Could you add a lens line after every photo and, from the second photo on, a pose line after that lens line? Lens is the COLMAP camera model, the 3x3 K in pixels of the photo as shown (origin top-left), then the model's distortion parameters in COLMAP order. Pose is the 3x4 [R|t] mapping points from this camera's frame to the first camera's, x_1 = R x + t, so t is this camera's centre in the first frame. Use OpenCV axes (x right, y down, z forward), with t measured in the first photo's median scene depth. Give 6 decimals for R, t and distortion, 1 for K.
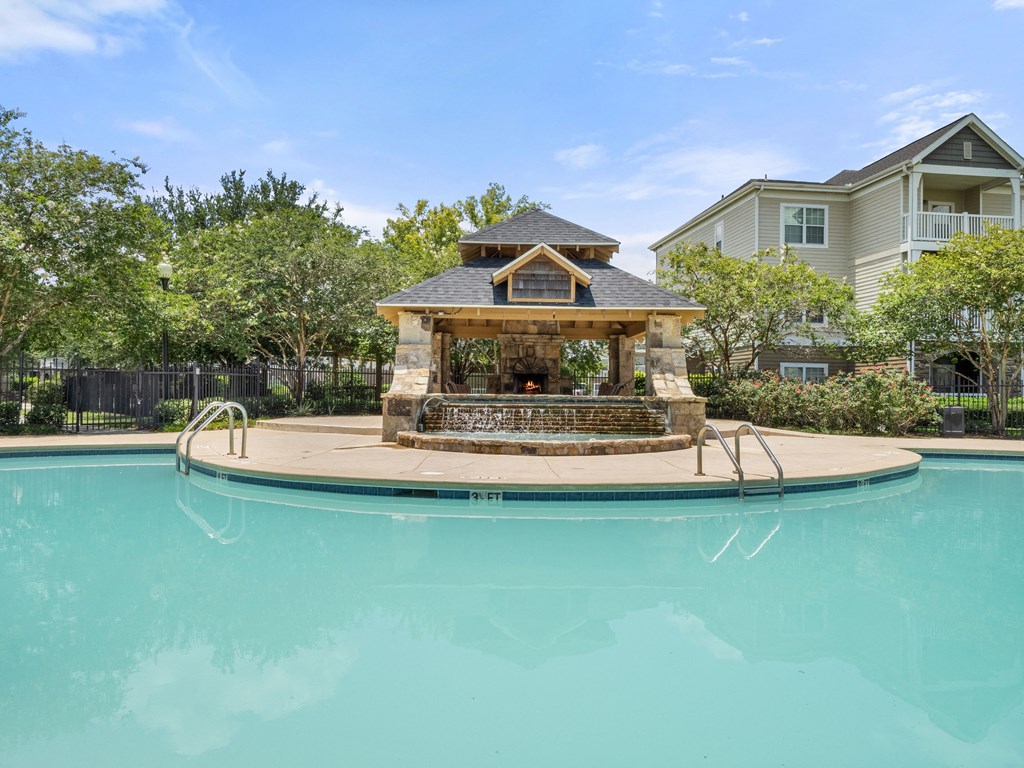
lens RADIAL K [[501.6, 0, 512.0], [0, 501.6, 384.0], [0, 0, 1]] dist [-0.007028, -0.001581]
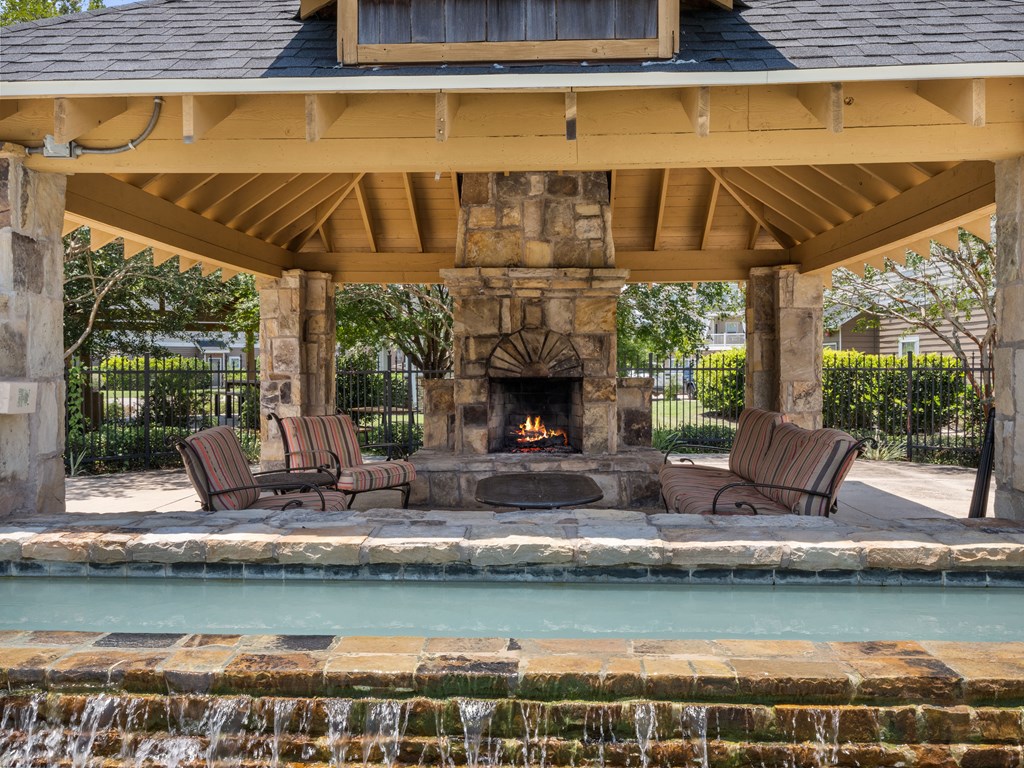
lens RADIAL K [[716.6, 0, 512.0], [0, 716.6, 384.0], [0, 0, 1]] dist [-0.009471, -0.002442]
pose [[0.998218, -0.012889, -0.058267, 0.050998], [0.014373, 0.999581, 0.025120, -0.028864], [0.057919, -0.025912, 0.997985, 0.483716]]
